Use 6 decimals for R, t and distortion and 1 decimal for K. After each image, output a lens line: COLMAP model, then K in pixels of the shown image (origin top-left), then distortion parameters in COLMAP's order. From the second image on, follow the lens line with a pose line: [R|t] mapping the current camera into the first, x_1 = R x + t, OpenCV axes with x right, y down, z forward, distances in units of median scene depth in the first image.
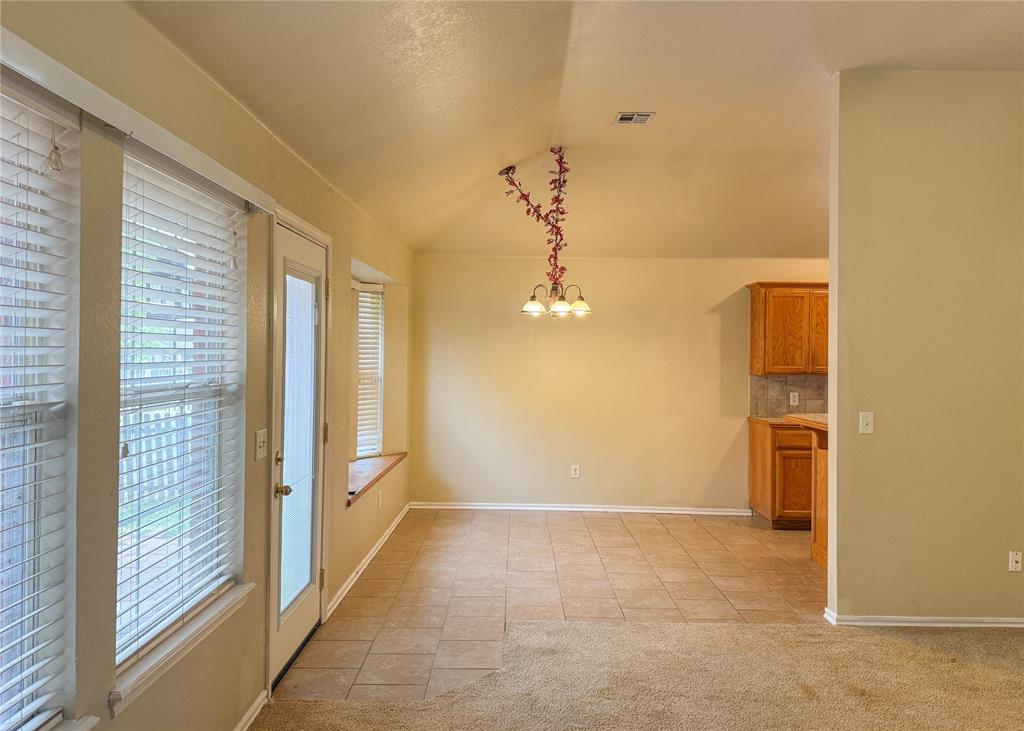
lens RADIAL K [[730.9, 0, 510.0], [0, 730.9, 350.1], [0, 0, 1]] dist [0.132334, -0.195200]
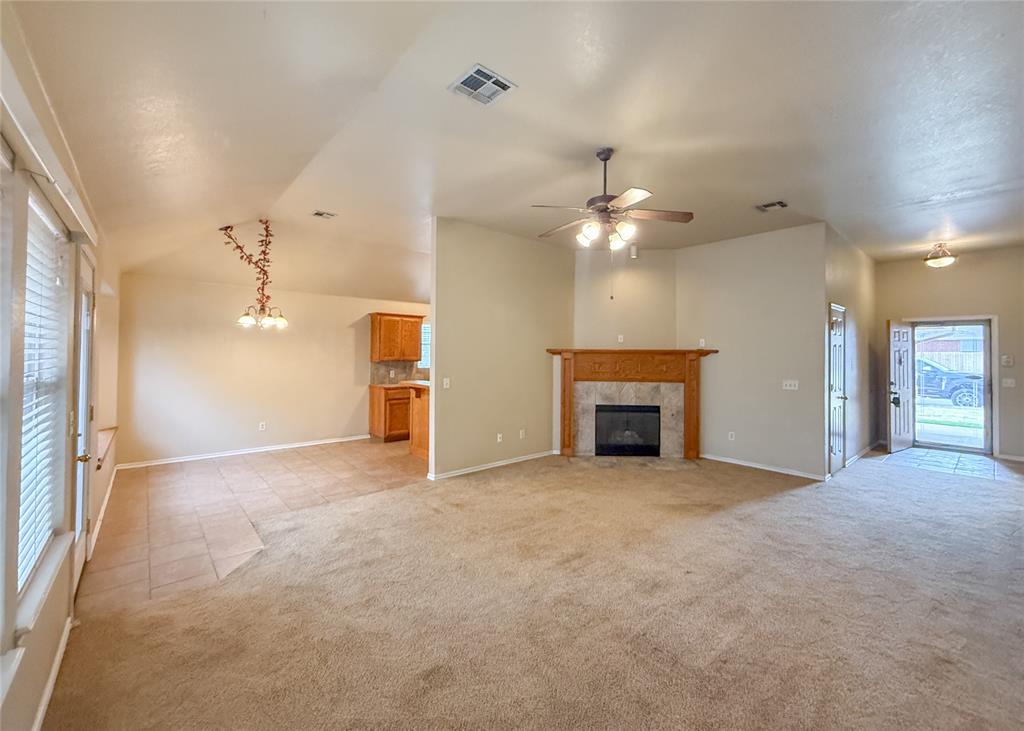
lens RADIAL K [[417.4, 0, 509.8], [0, 417.4, 345.8], [0, 0, 1]] dist [-0.001080, 0.000186]
pose [[0.750766, 0.007775, 0.660522, -0.130222], [-0.004466, 0.999968, -0.006695, -0.002232], [-0.660553, 0.002077, 0.750777, -0.017126]]
